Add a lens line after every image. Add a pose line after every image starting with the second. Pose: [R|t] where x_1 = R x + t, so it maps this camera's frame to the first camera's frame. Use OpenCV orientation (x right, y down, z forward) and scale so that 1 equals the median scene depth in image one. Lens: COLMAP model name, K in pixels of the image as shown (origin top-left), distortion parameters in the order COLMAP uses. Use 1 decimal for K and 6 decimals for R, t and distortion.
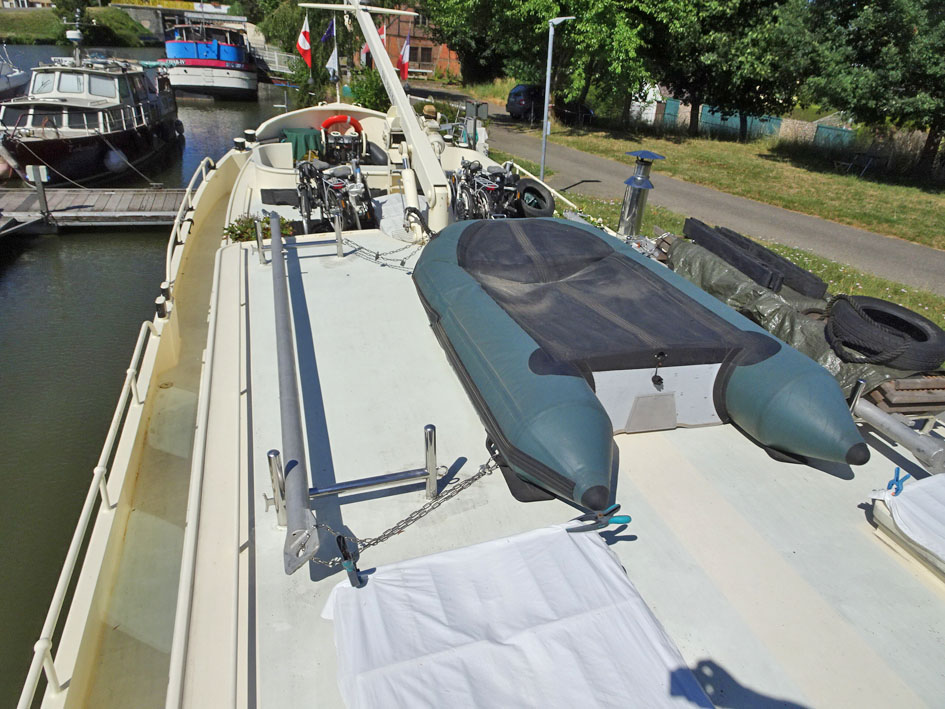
lens RADIAL K [[675.2, 0, 475.3], [0, 675.2, 356.5], [0, 0, 1]] dist [0.007951, -0.000962]
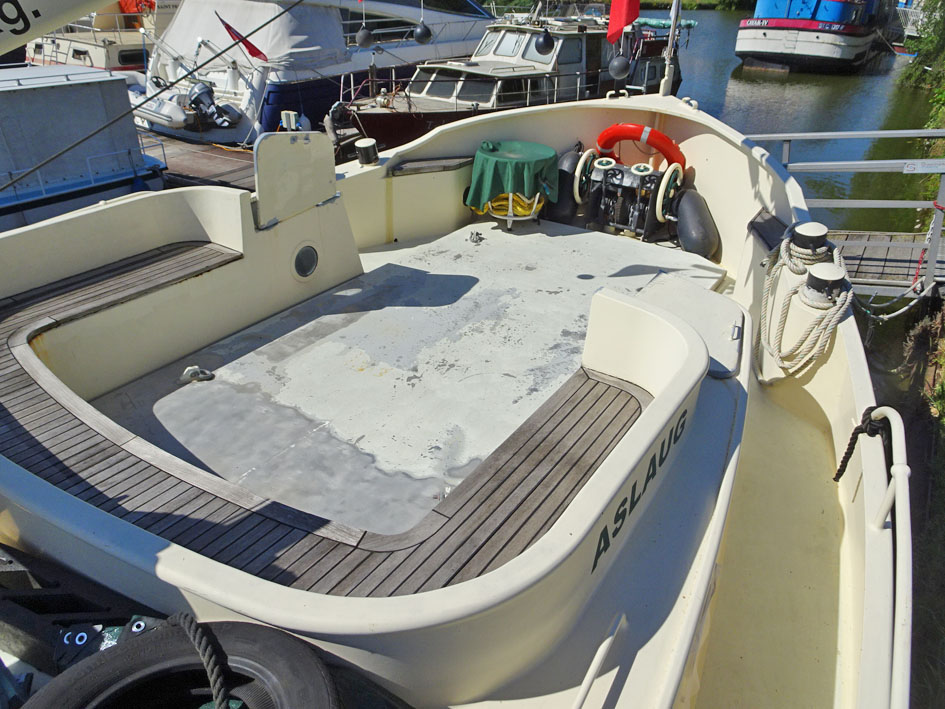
lens RADIAL K [[675.2, 0, 475.3], [0, 675.2, 356.5], [0, 0, 1]] dist [0.007951, -0.000962]
pose [[0.654202, 0.331998, -0.679557, 0.028304], [-0.303611, 0.938210, 0.166081, -0.086606], [0.692705, 0.097670, 0.714577, 0.212796]]
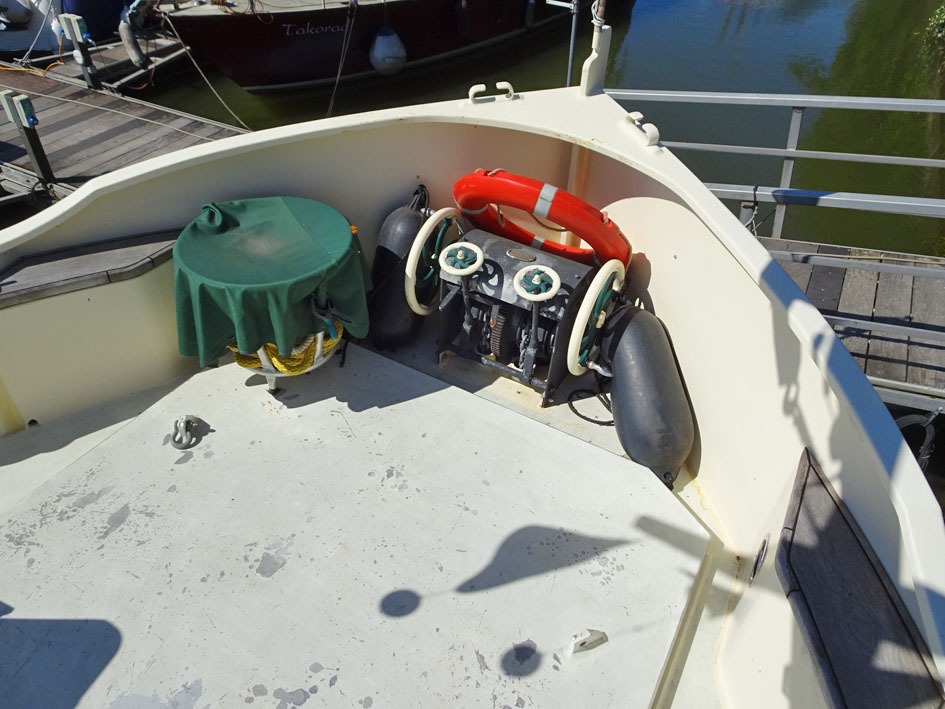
lens RADIAL K [[675.2, 0, 475.3], [0, 675.2, 356.5], [0, 0, 1]] dist [0.007951, -0.000962]
pose [[0.704858, 0.428616, -0.565212, -0.023826], [-0.294380, 0.901698, 0.316672, -0.124114], [0.645381, -0.056822, 0.761745, 0.282392]]
